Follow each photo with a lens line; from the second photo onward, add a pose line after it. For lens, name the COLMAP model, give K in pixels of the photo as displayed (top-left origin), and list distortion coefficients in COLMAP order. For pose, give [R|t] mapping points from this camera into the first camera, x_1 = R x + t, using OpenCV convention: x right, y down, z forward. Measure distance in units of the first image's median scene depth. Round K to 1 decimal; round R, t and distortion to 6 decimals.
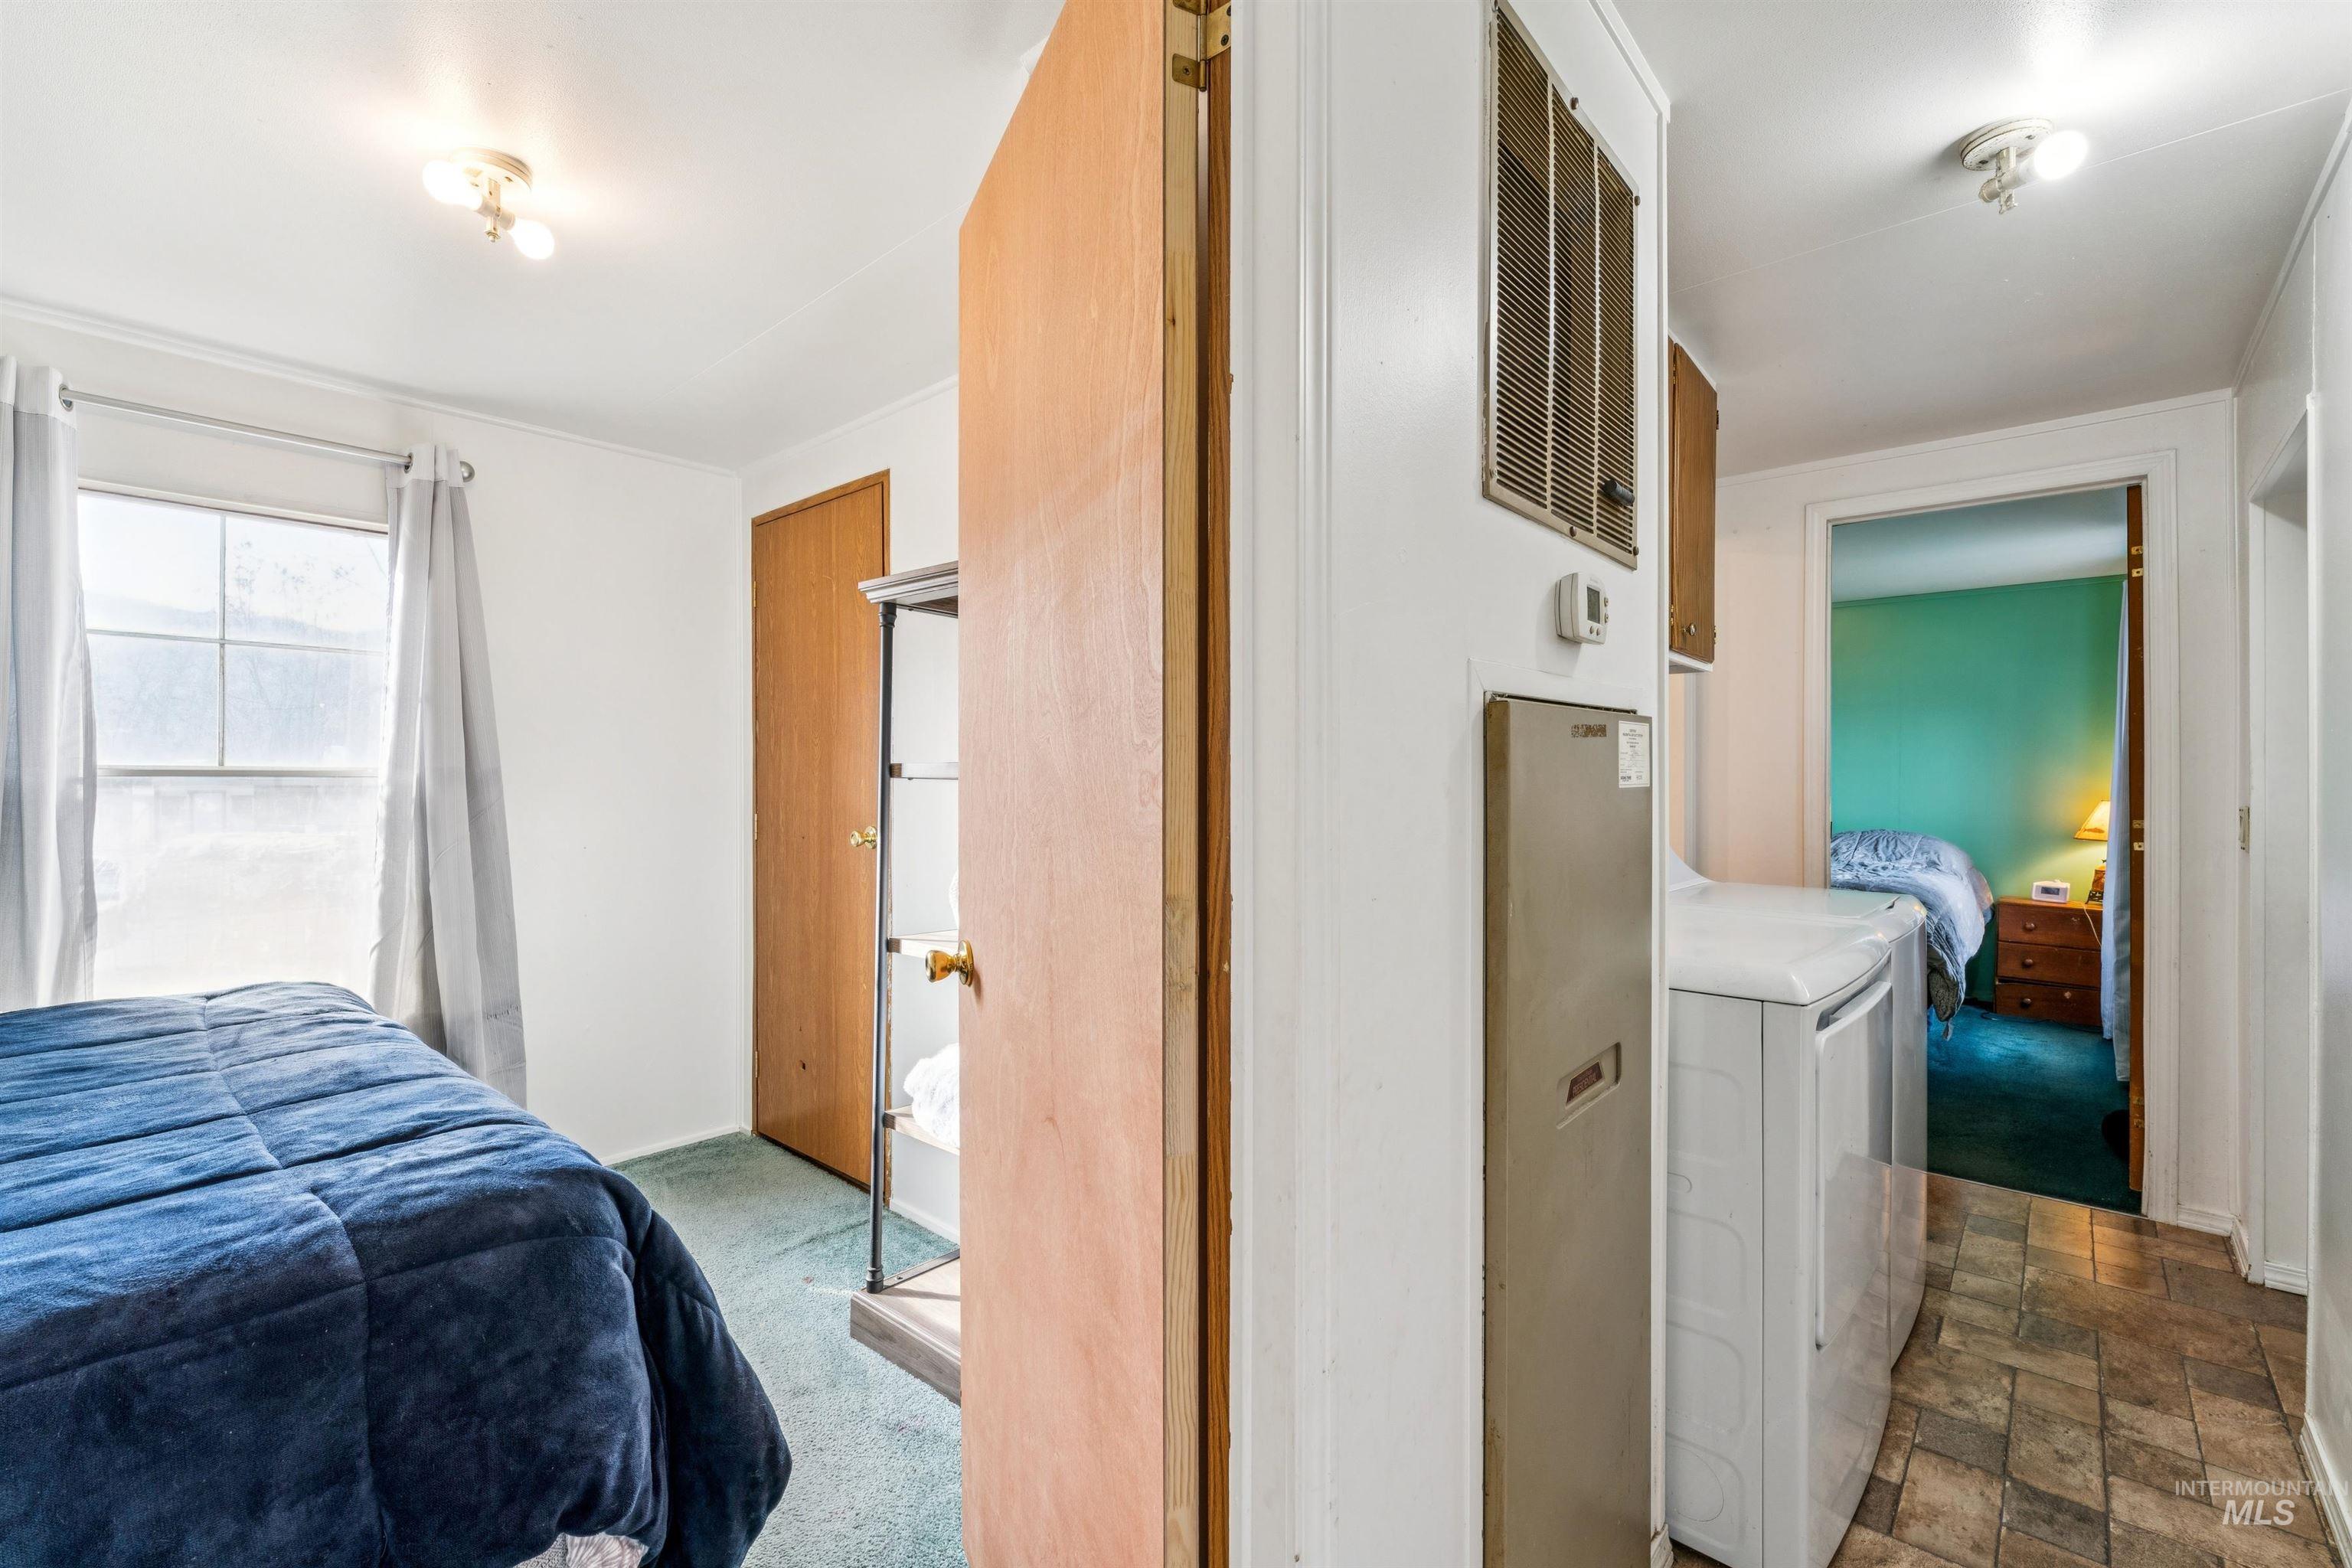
lens RADIAL K [[1024.9, 0, 1176.0], [0, 1024.9, 784.0], [0, 0, 1]] dist [0.000264, 0.000079]
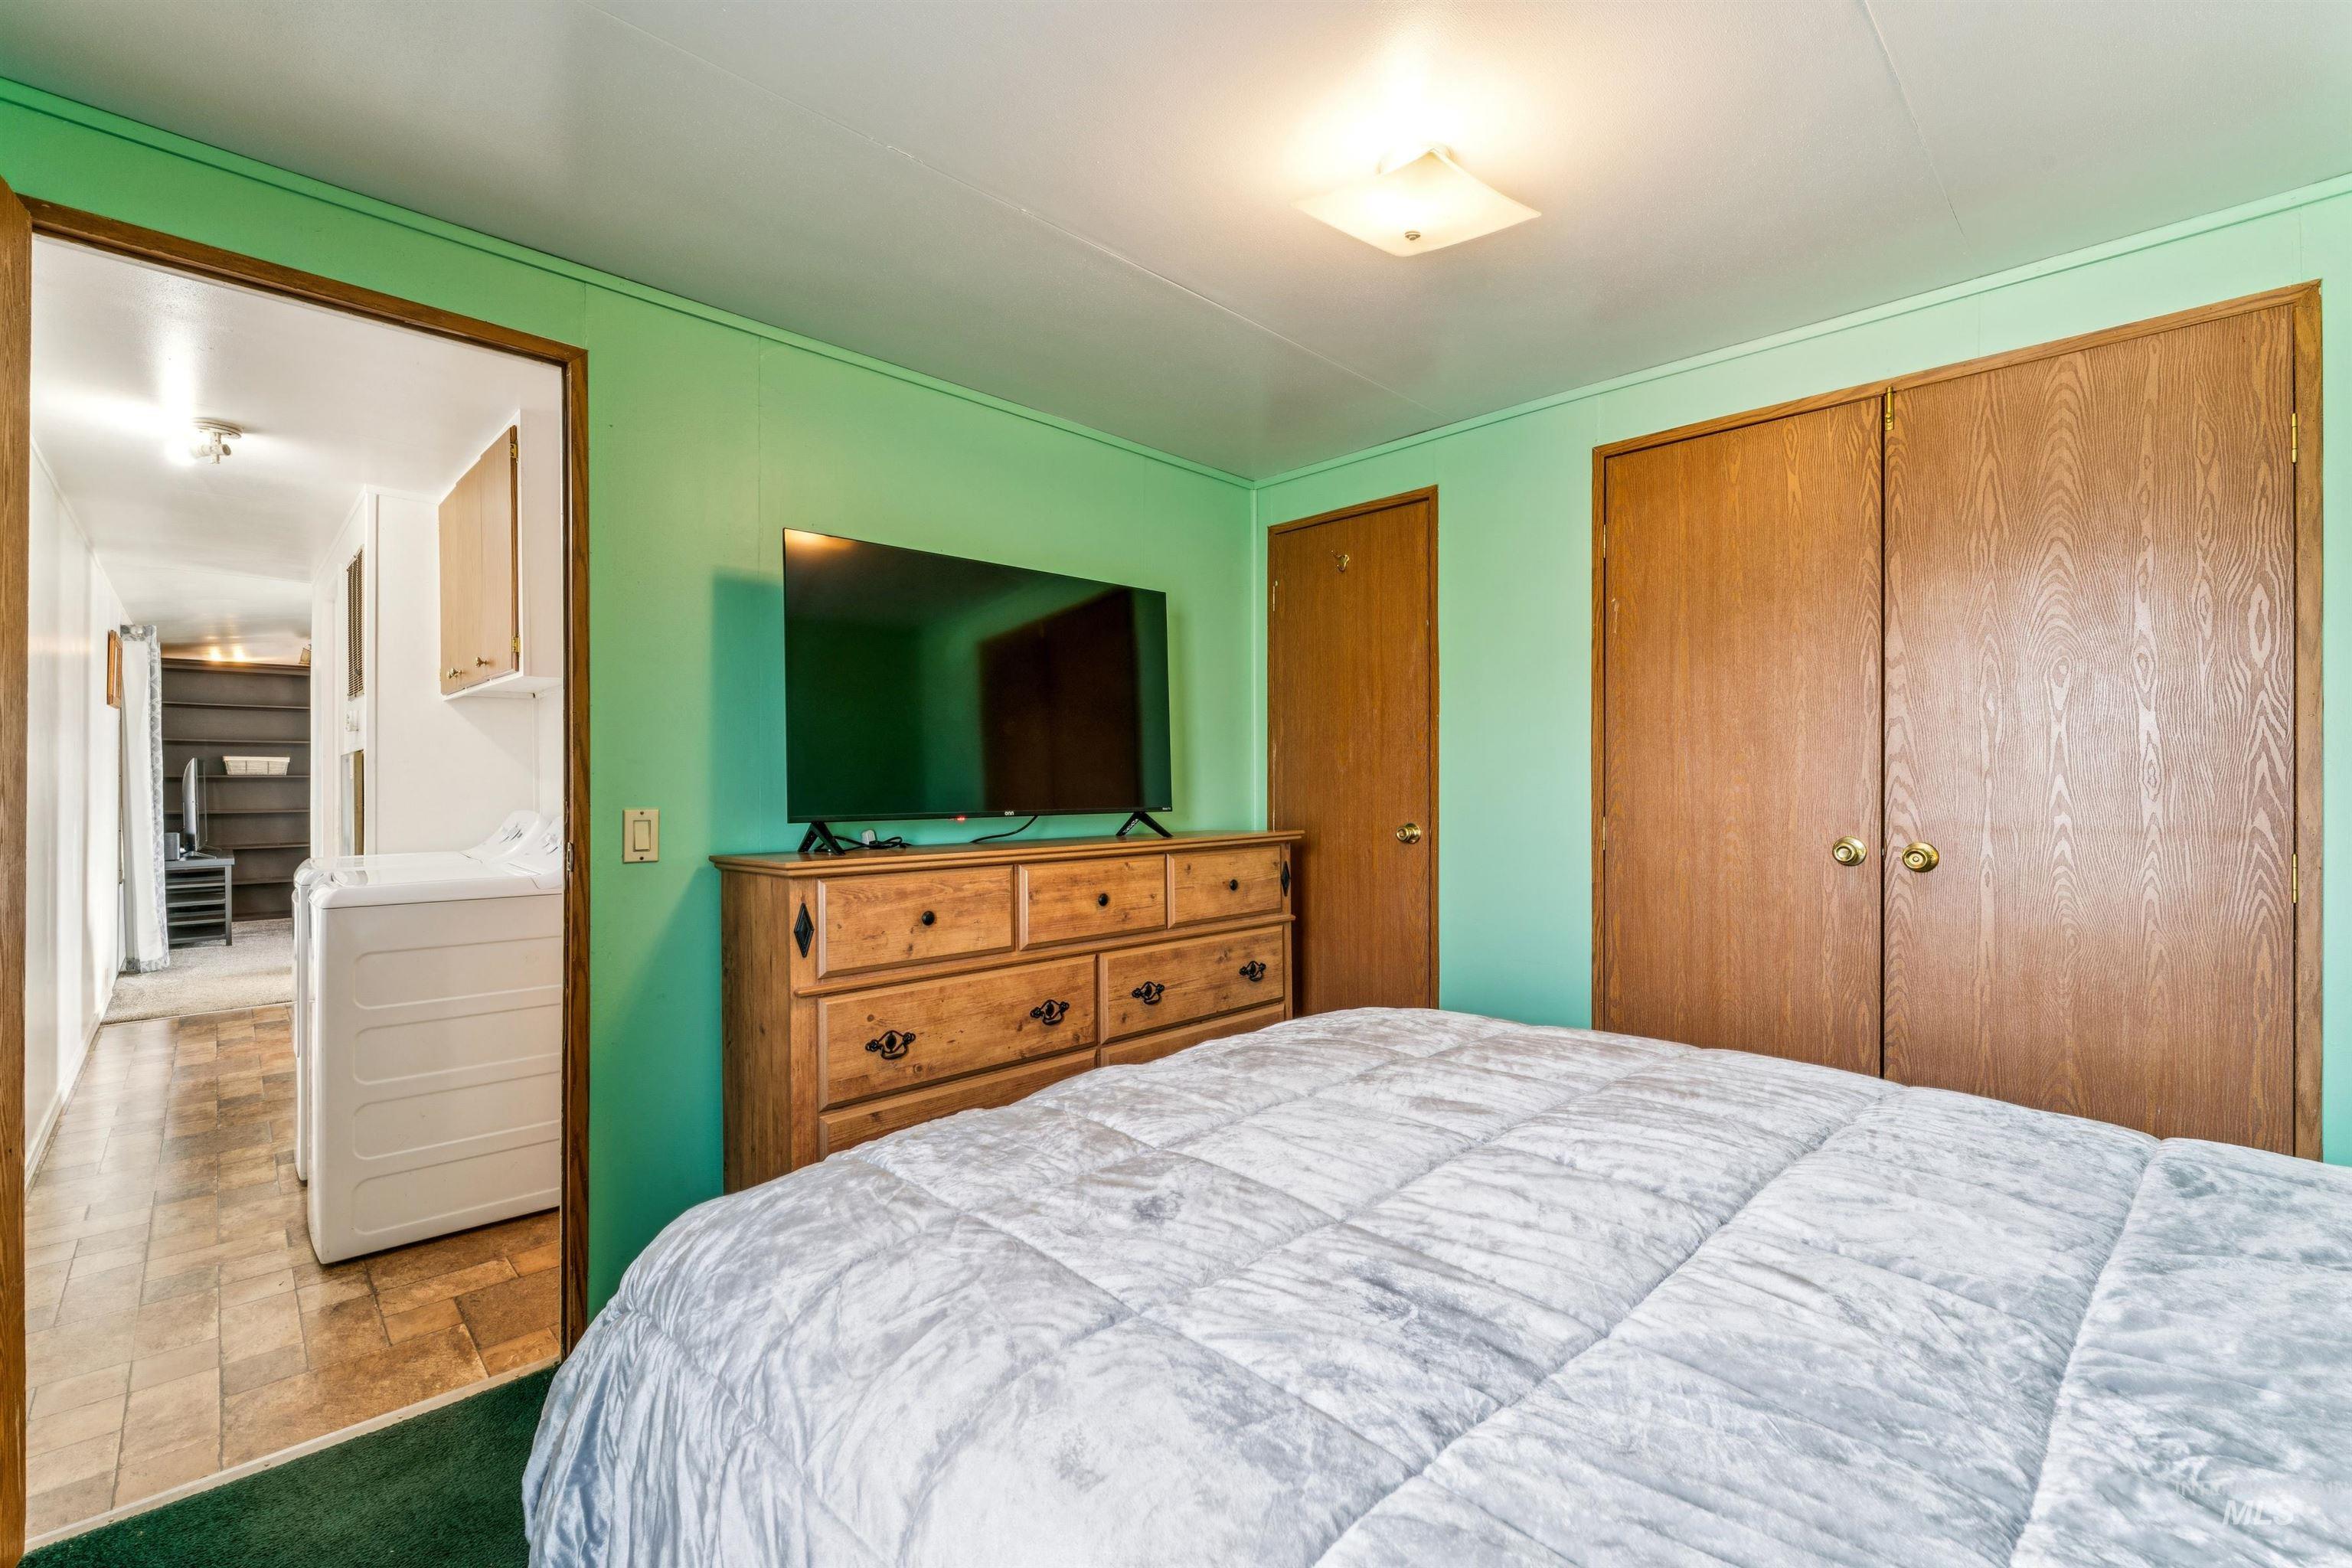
lens RADIAL K [[993.5, 0, 1176.0], [0, 993.5, 784.0], [0, 0, 1]] dist [-0.009844, 0.000272]
pose [[-0.082795, -0.000075, -0.996567, 0.764746], [-0.007061, 0.999975, 0.000511, -0.001816], [0.996542, 0.007079, -0.082794, 0.900960]]
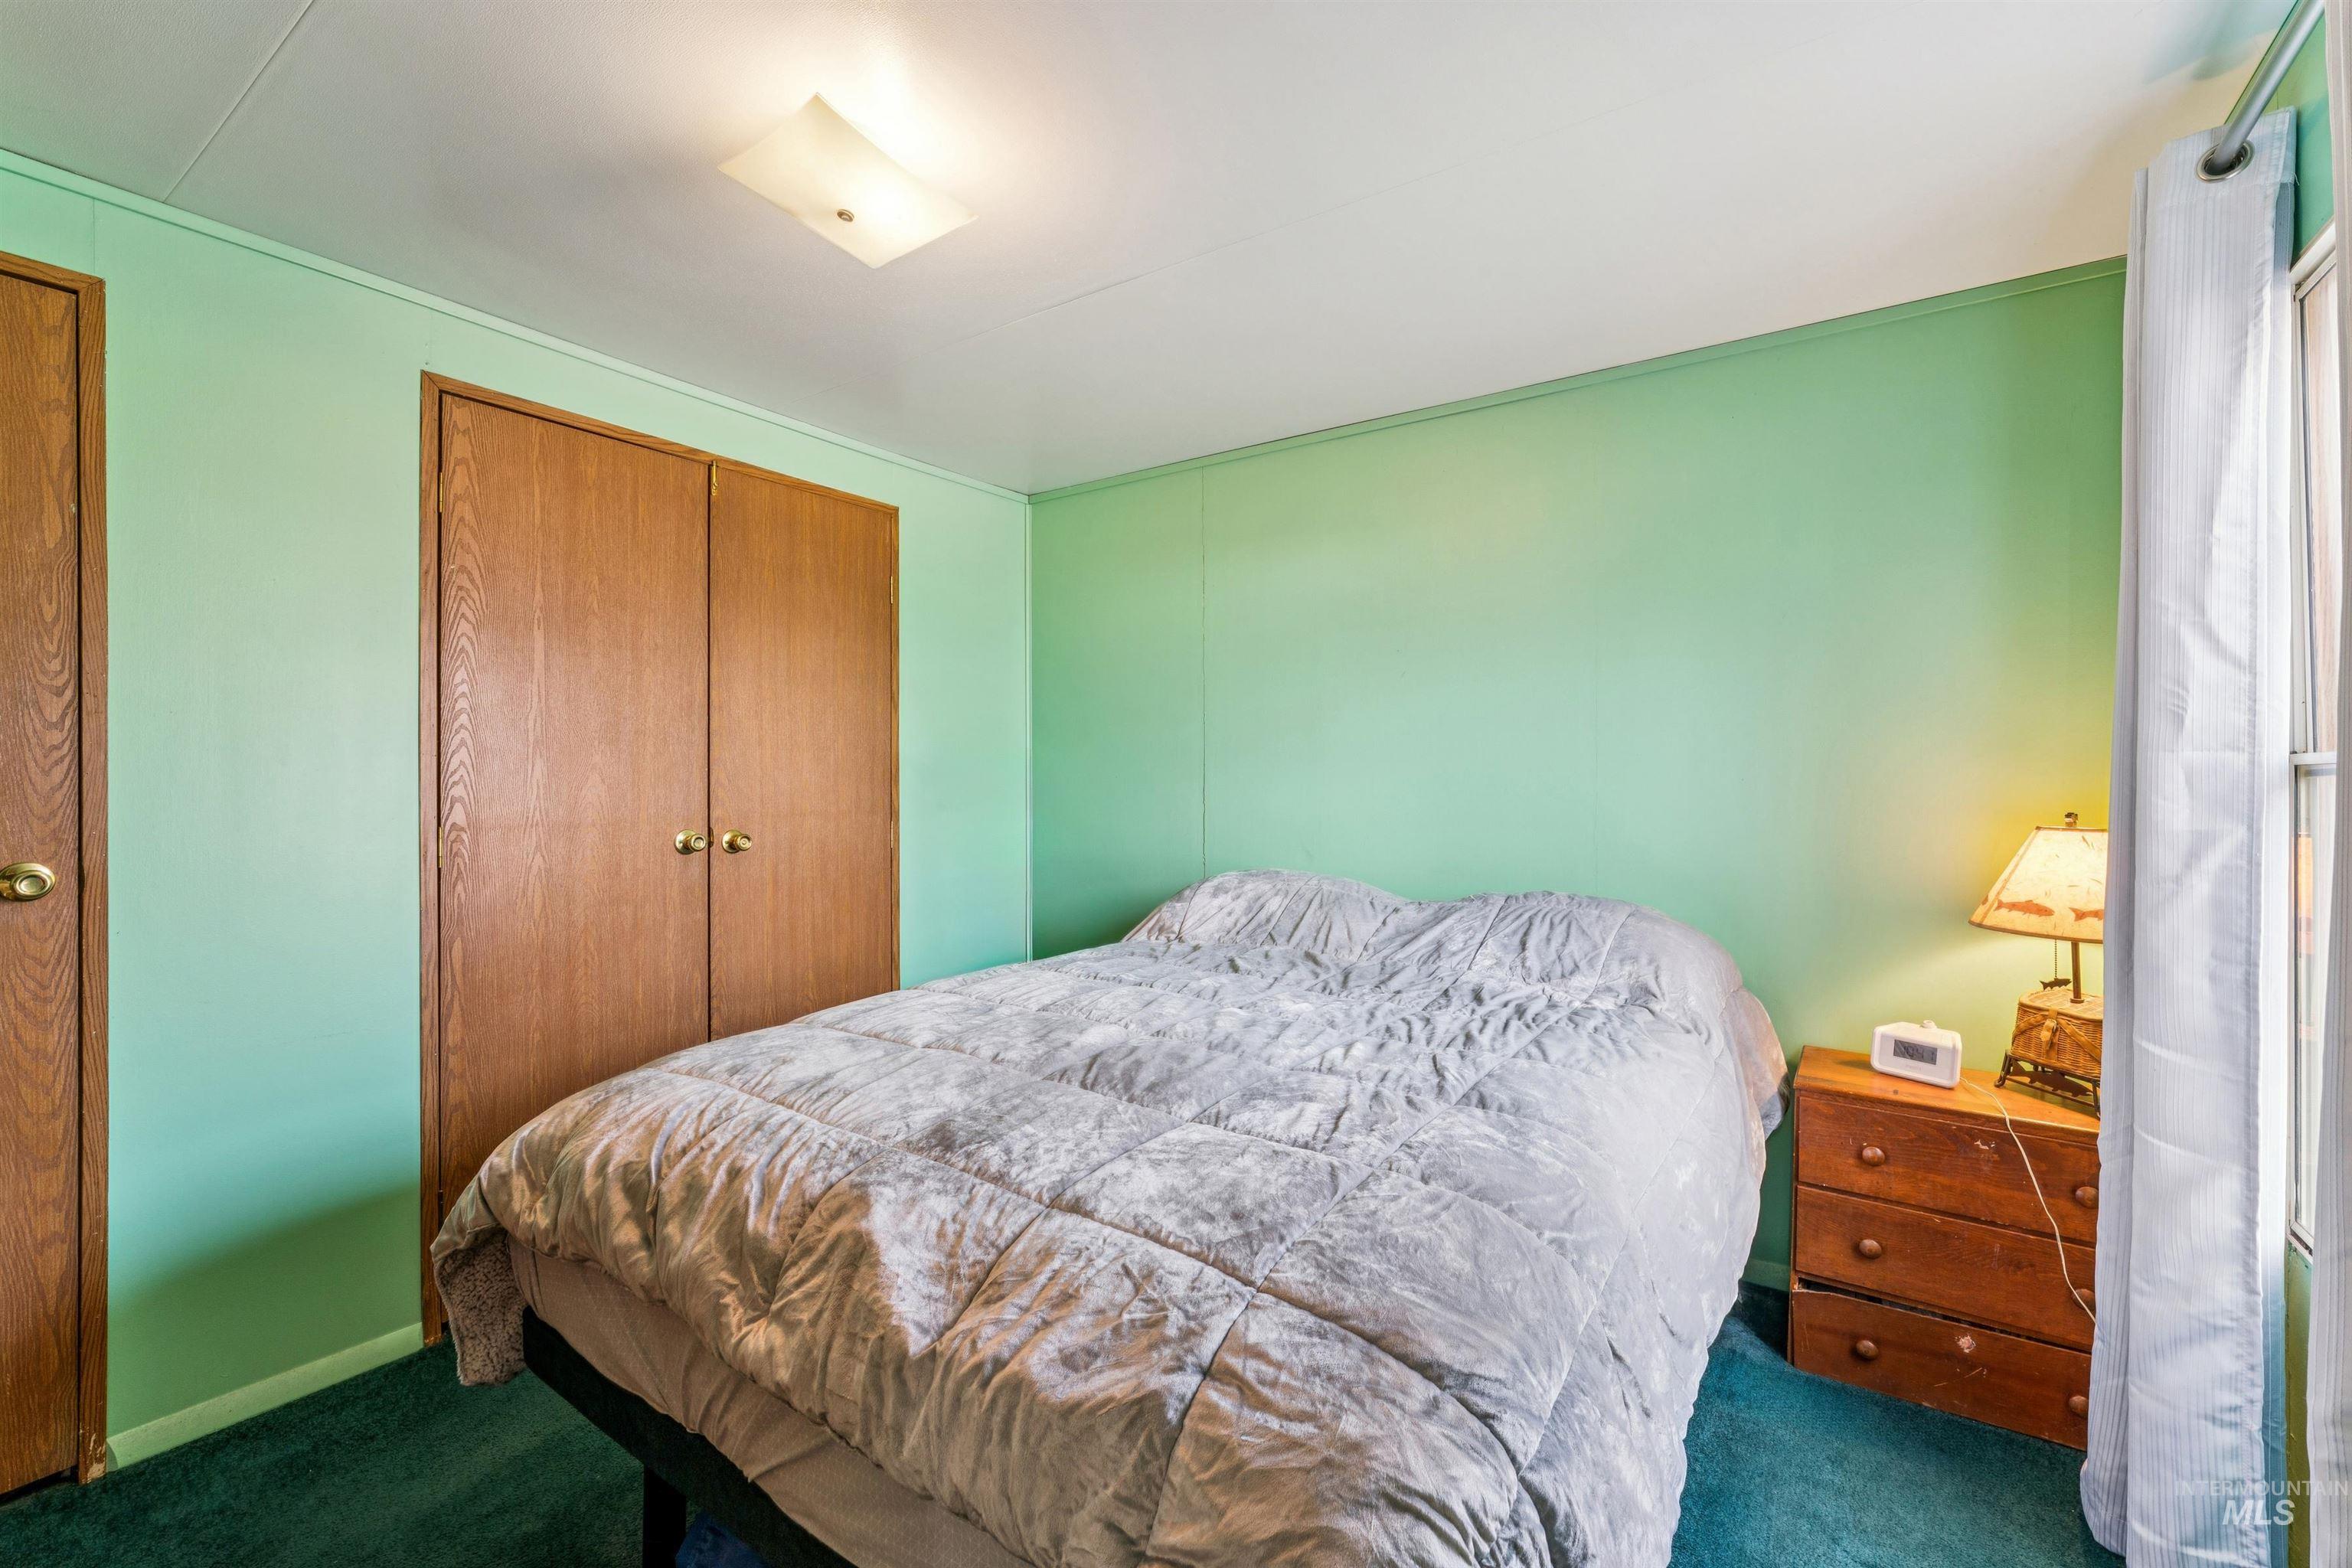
lens RADIAL K [[988.0, 0, 1176.0], [0, 988.0, 784.0], [0, 0, 1]] dist [-0.001750, -0.000312]
pose [[0.993094, -0.006619, 0.117139, 0.524429], [0.006151, 0.999972, 0.004358, -0.004314], [-0.117164, -0.003607, 0.993106, 0.655540]]
